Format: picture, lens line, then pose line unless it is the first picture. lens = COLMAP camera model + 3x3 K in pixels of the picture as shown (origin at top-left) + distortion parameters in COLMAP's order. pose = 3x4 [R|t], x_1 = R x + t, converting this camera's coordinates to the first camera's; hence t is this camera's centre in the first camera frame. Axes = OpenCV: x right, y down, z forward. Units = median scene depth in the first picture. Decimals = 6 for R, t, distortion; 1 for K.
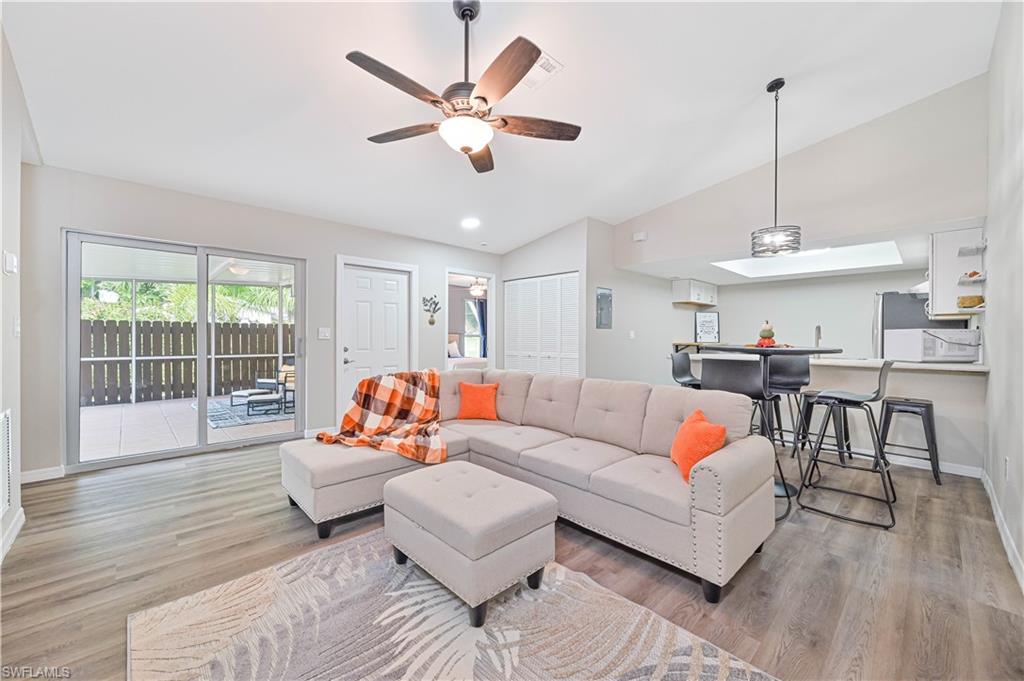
lens RADIAL K [[403.4, 0, 514.3], [0, 403.4, 335.4], [0, 0, 1]] dist [-0.001525, 0.000262]
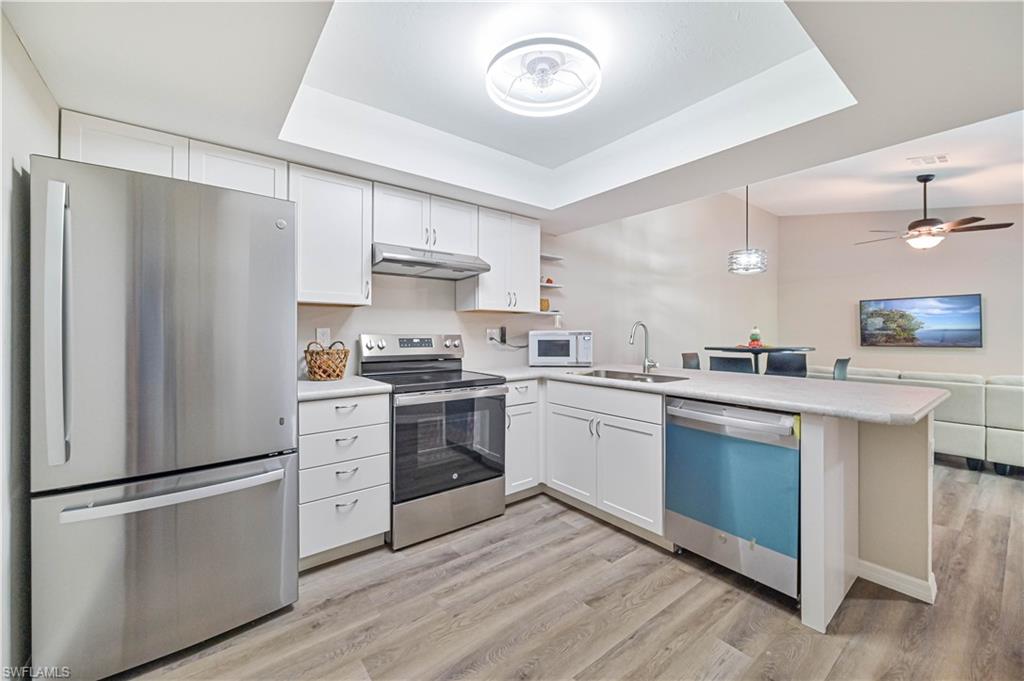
lens RADIAL K [[403.4, 0, 514.3], [0, 403.4, 335.4], [0, 0, 1]] dist [-0.001525, 0.000262]
pose [[-0.994002, -0.010088, 0.108896, 1.315300], [-0.009964, 0.999949, 0.001680, -0.004916], [-0.108908, 0.000585, -0.994052, 2.481174]]
